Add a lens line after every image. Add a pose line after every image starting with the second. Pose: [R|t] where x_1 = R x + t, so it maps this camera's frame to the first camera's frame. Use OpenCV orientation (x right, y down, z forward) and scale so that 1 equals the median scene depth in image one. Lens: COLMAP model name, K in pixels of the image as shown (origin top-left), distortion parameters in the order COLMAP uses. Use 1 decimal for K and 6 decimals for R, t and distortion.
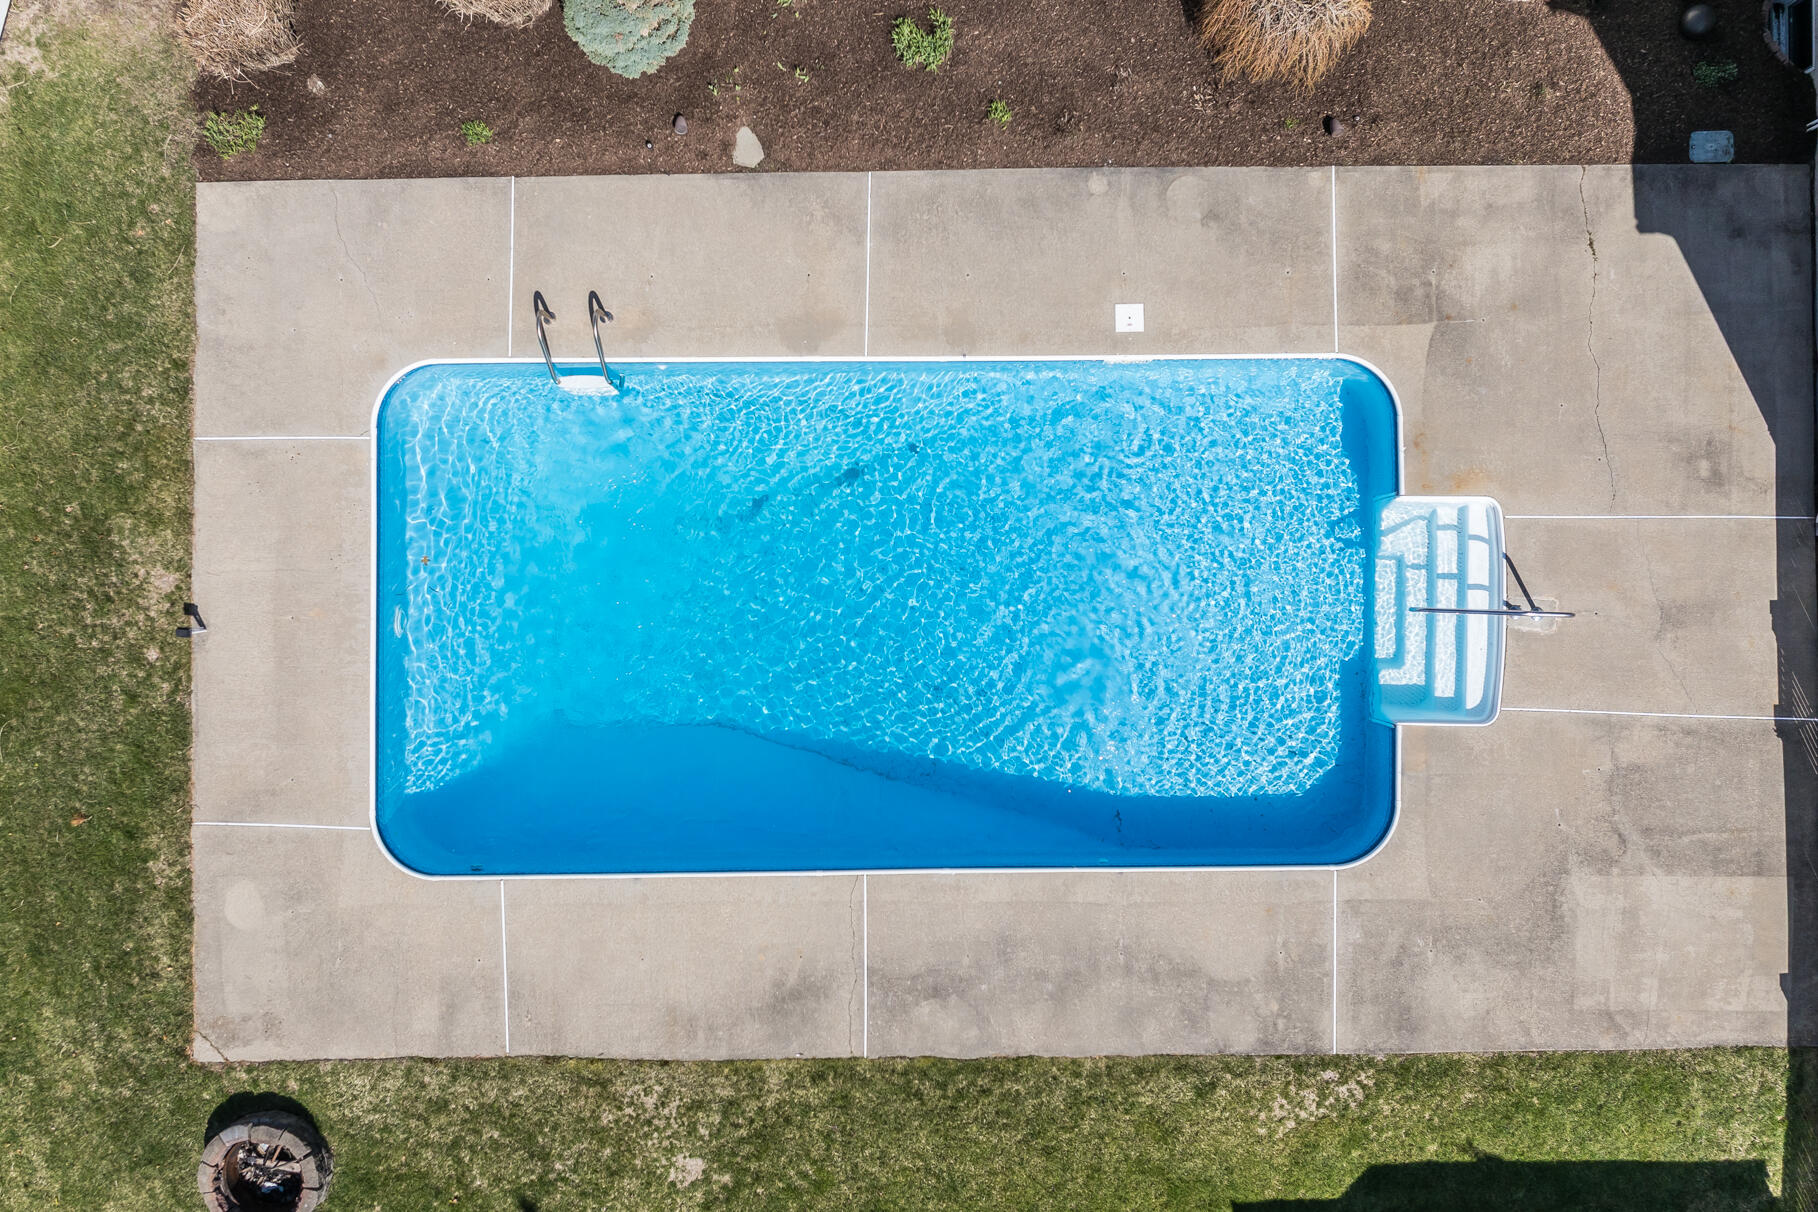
lens RADIAL K [[1286.2, 0, 908.5], [0, 1286.2, 604.0], [0, 0, 1]] dist [-0.044116, 0.026929]
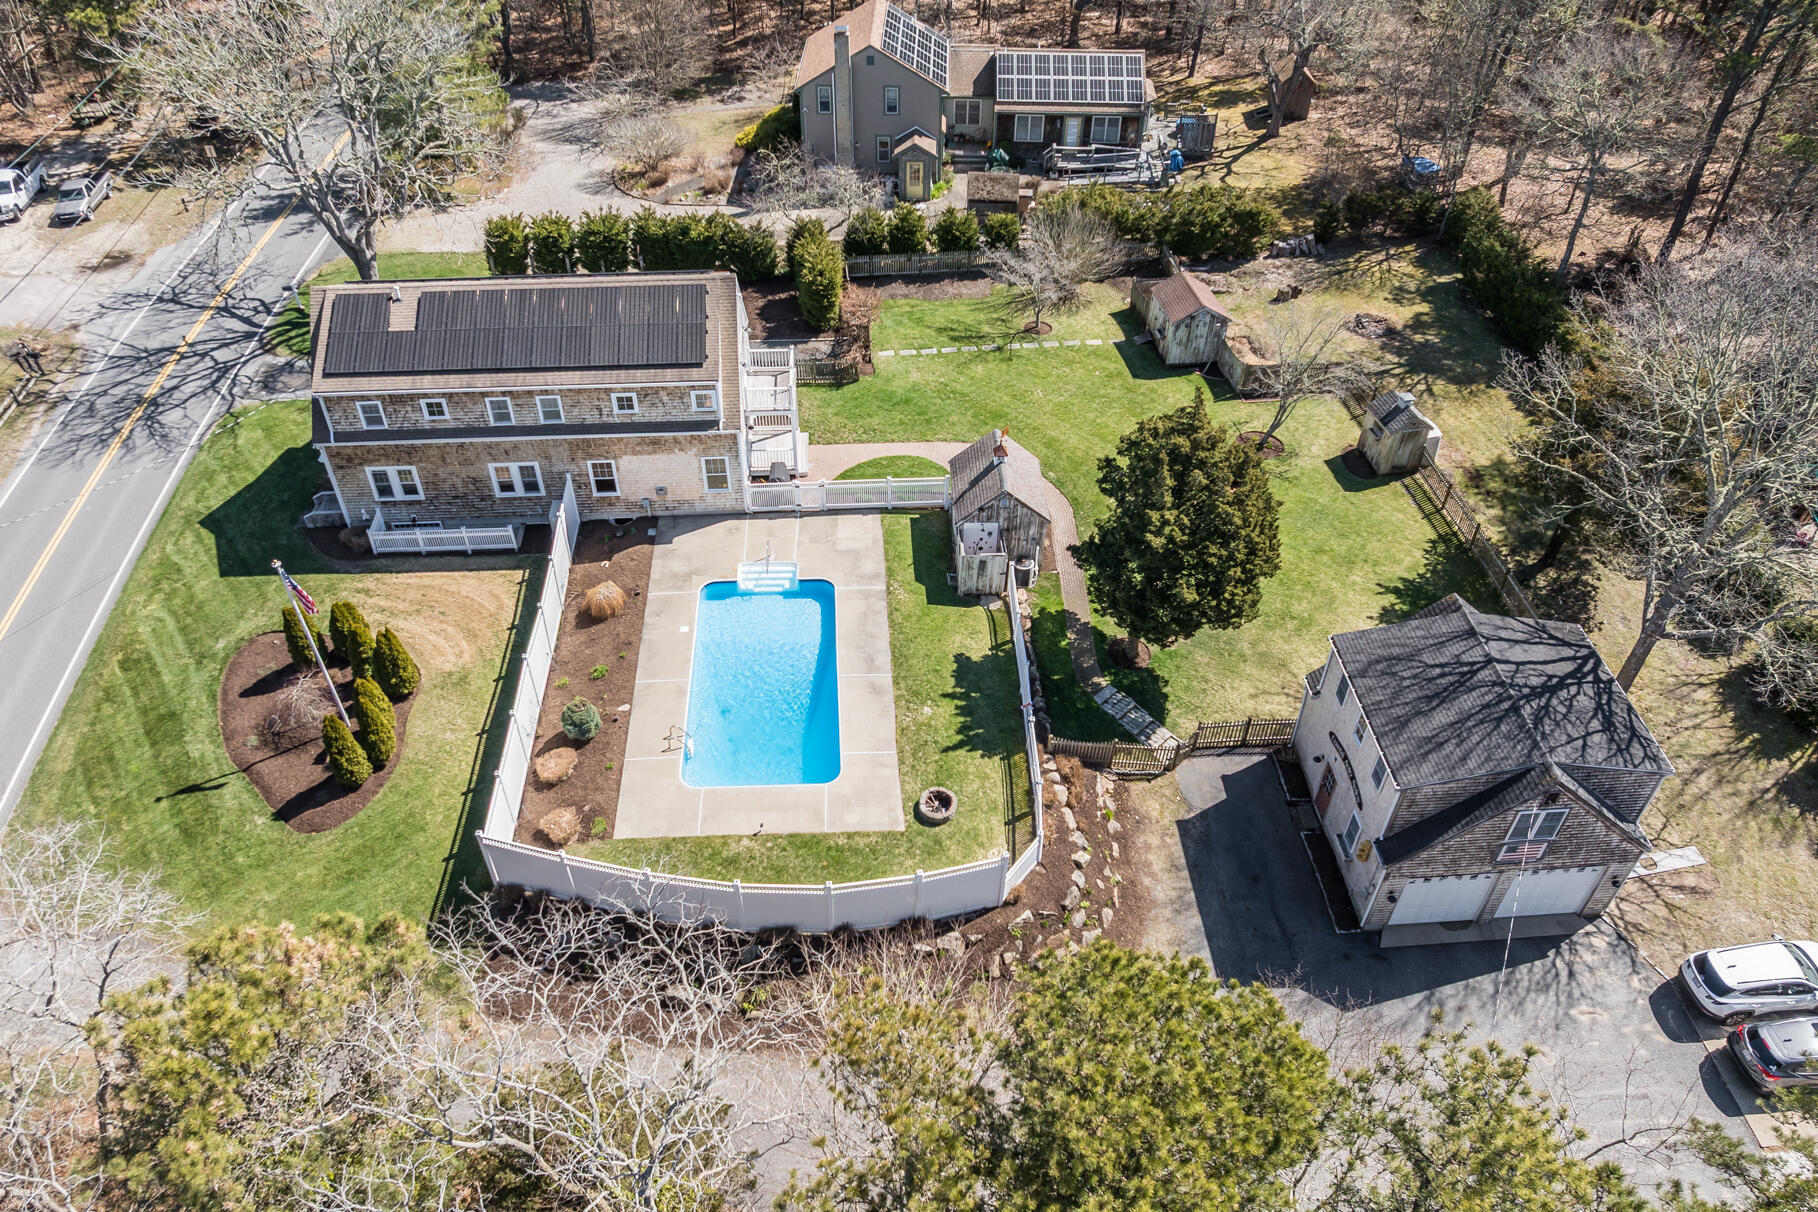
lens RADIAL K [[1286.2, 0, 917.2], [0, 1286.2, 607.7], [0, 0, 1]] dist [-0.044116, 0.026929]
pose [[-0.054655, -0.648703, 0.759076, -2.565407], [0.998483, -0.030460, 0.045862, 0.267789], [-0.006630, 0.760432, 0.649384, -1.403190]]
